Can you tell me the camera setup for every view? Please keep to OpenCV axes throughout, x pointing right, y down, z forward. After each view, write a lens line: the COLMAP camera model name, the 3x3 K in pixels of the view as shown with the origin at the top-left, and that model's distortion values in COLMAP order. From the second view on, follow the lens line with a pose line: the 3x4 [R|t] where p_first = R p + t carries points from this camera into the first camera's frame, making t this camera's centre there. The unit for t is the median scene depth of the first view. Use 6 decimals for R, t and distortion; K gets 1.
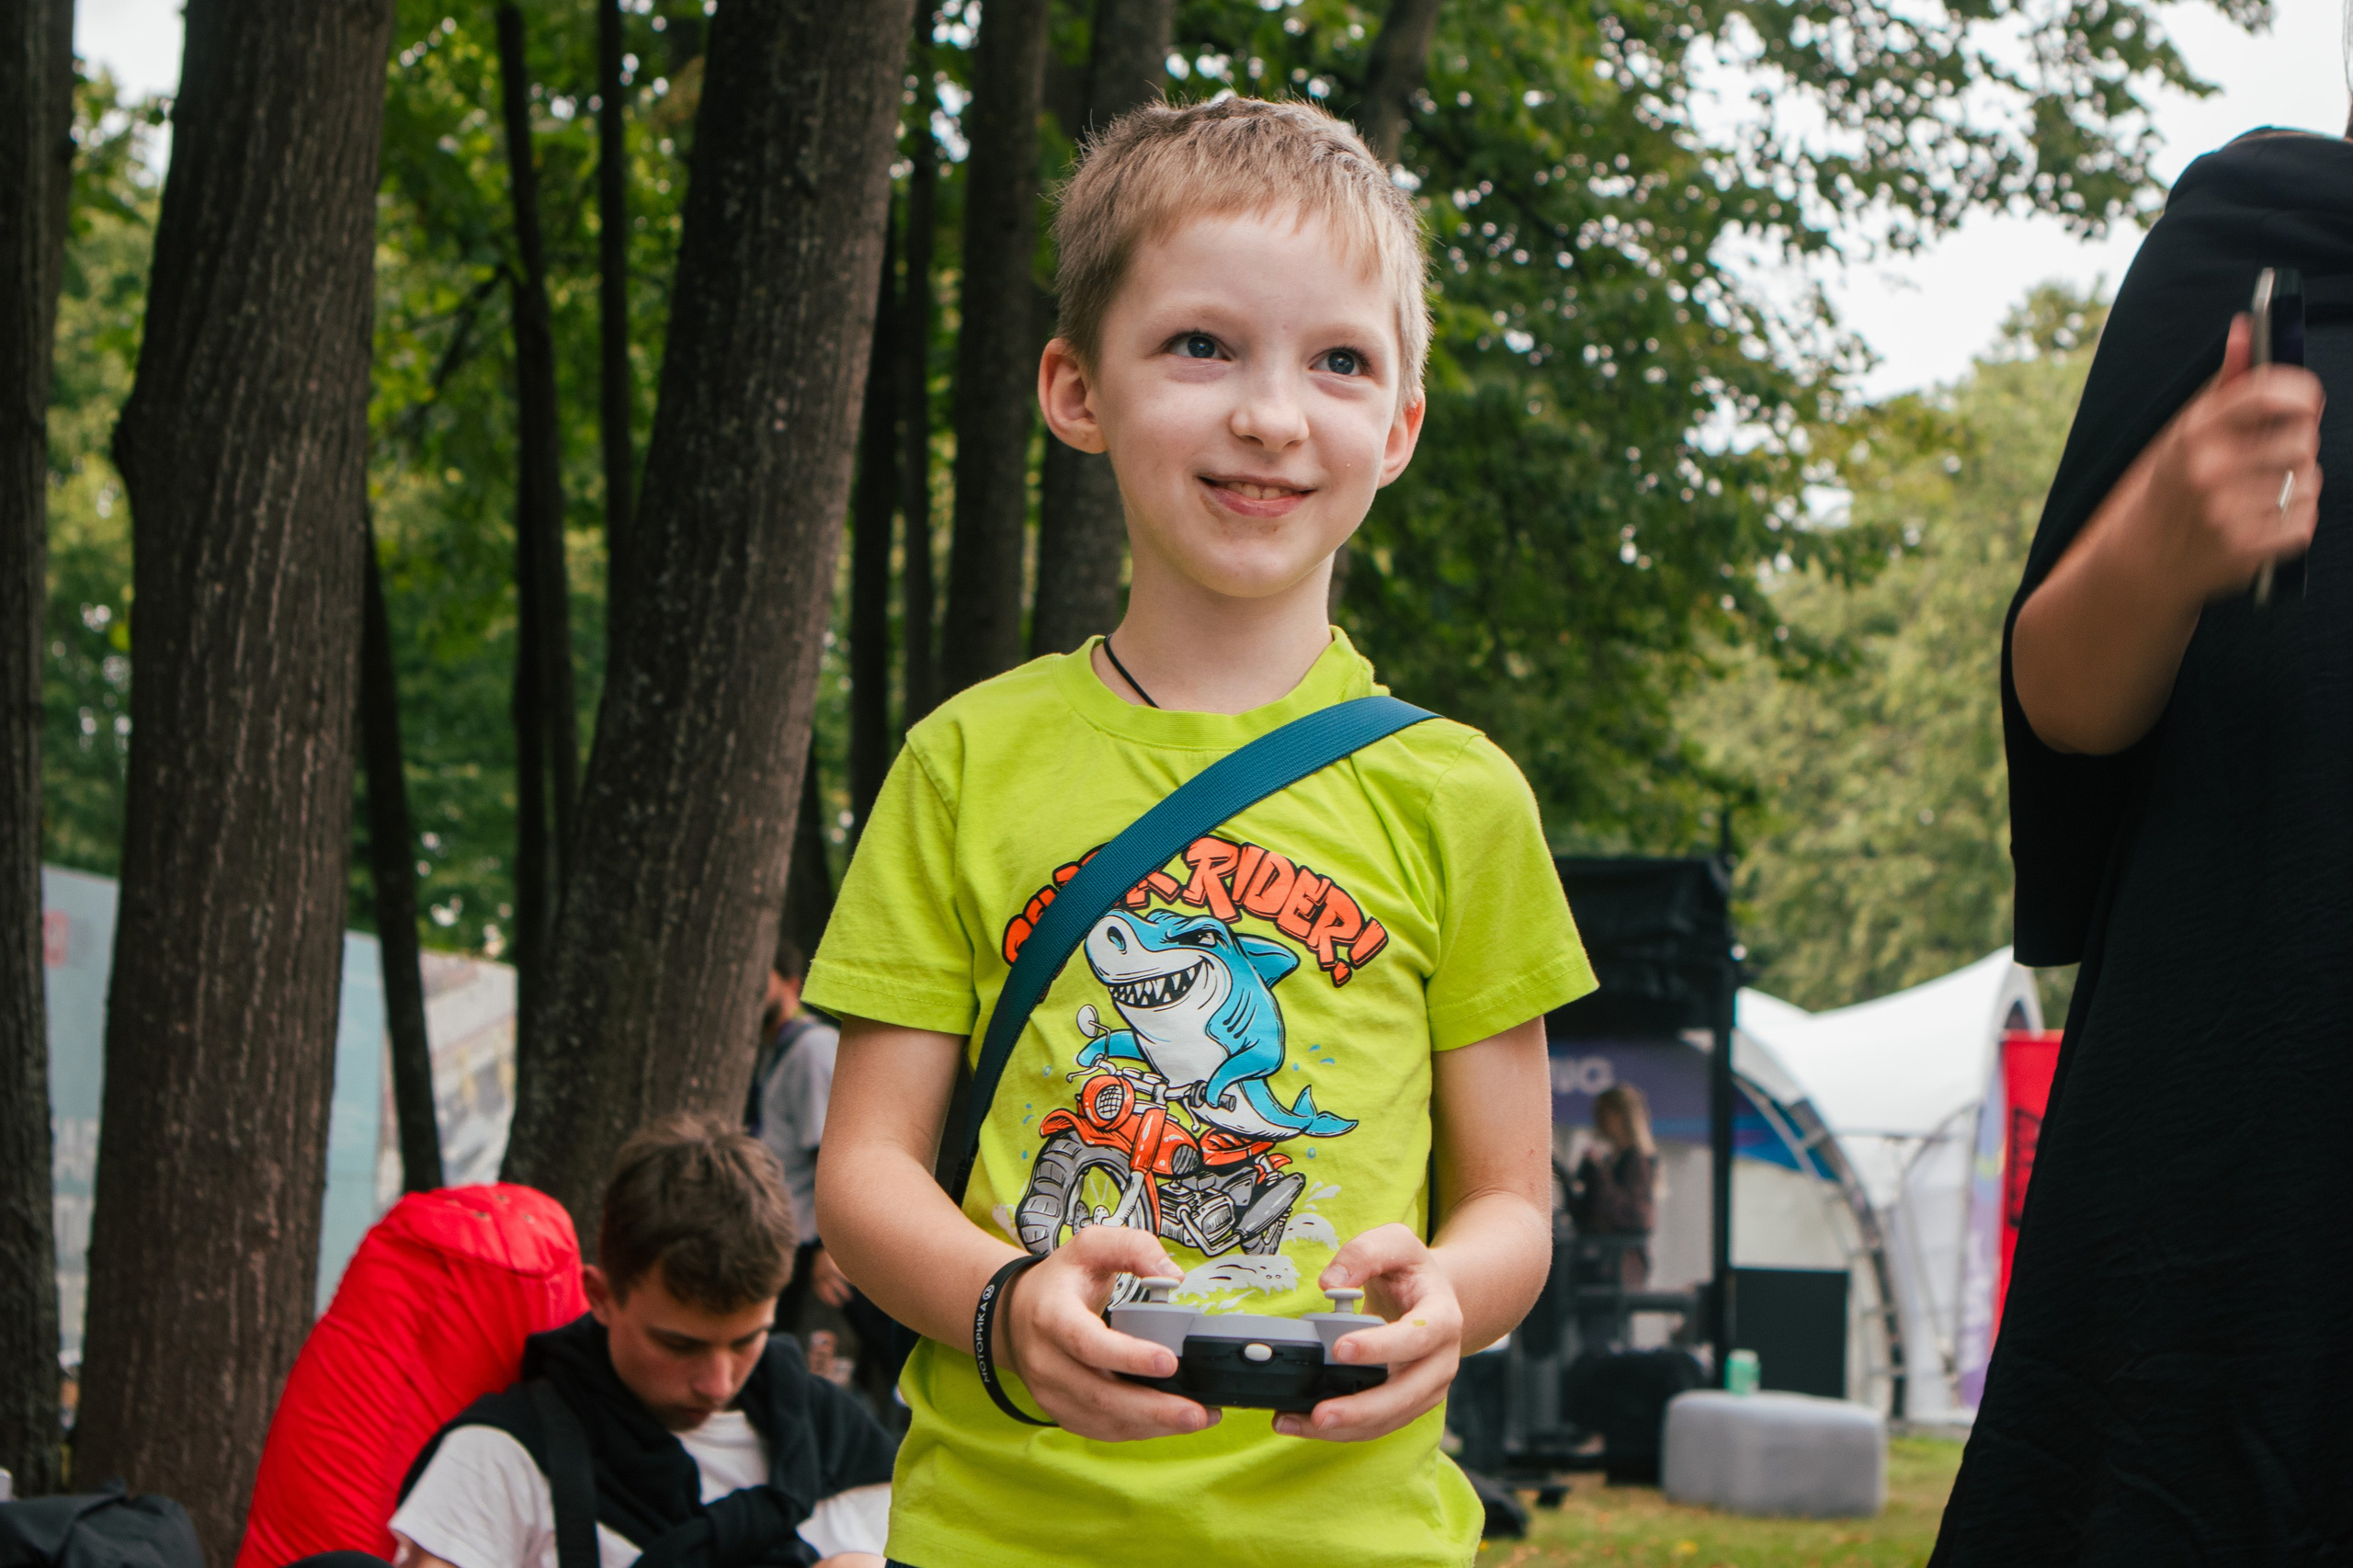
lens RADIAL K [[3865.5, 0, 1185.3], [0, 3865.5, 788.9], [0, 0, 1]] dist [-0.014017, 0.000000]
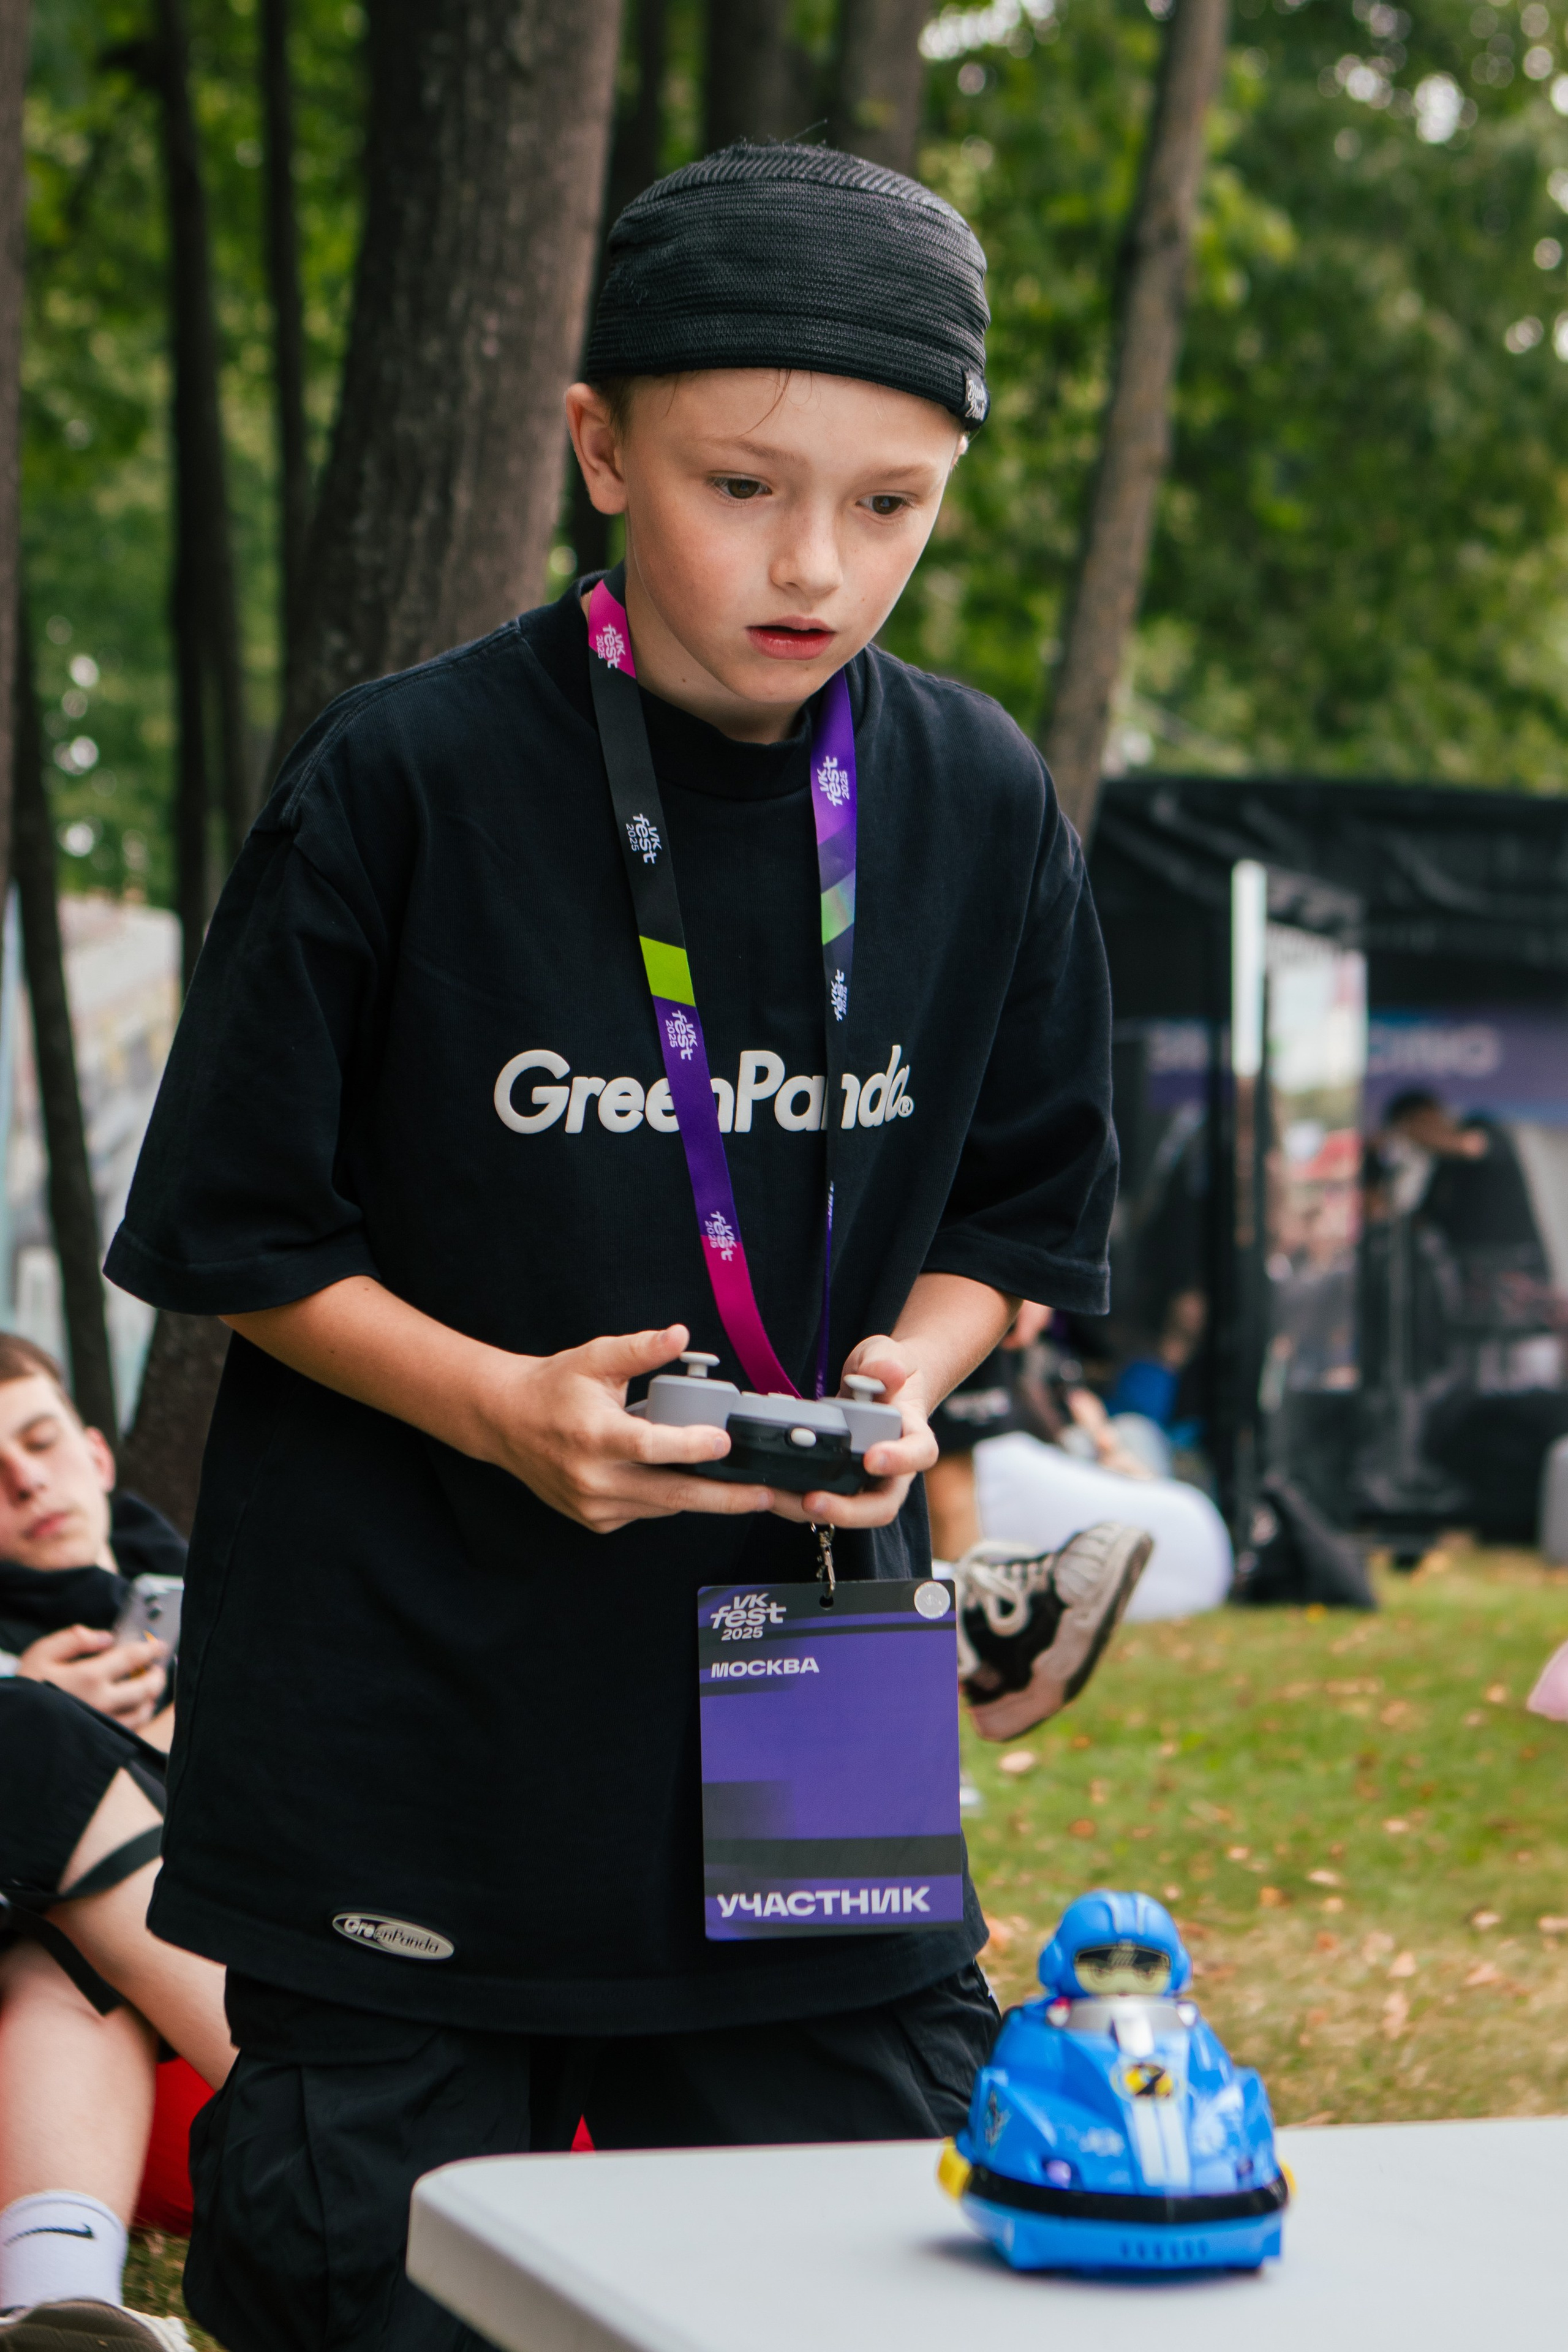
lens RADIAL K [[4967.2, 0, 780.2], [0, 4967.2, 1173.8], [0, 0, 1]] dist [-0.013415, 0.000000]
pose [[0.998973, 0.002808, -0.045218, 0.010991], [0.002125, 0.994077, 0.108660, -0.030466], [0.045256, -0.108645, 0.993050, -0.123502]]
